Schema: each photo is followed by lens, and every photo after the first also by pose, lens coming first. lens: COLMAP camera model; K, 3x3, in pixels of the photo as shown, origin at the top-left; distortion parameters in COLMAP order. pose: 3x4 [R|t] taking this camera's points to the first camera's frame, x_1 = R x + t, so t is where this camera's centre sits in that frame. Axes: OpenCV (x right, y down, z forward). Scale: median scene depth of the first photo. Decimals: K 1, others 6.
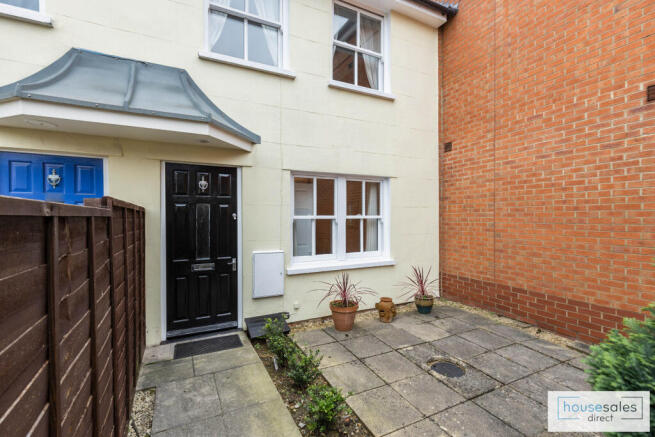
lens RADIAL K [[297.0, 0, 328.1], [0, 297.0, 218.8], [0, 0, 1]] dist [0.004967, 0.000317]
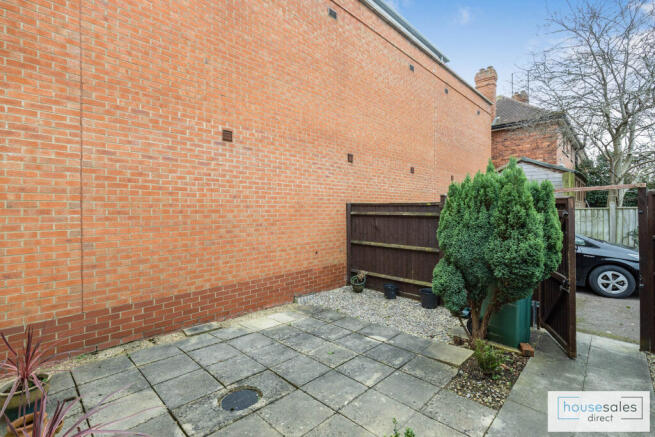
lens RADIAL K [[297.0, 0, 327.6], [0, 297.0, 212.3], [0, 0, 1]] dist [0.004967, 0.000317]
pose [[-0.330109, 0.004190, 0.943934, -0.385722], [0.015489, 0.999880, 0.000978, -0.024334], [-0.943816, 0.014943, -0.330134, 0.808090]]
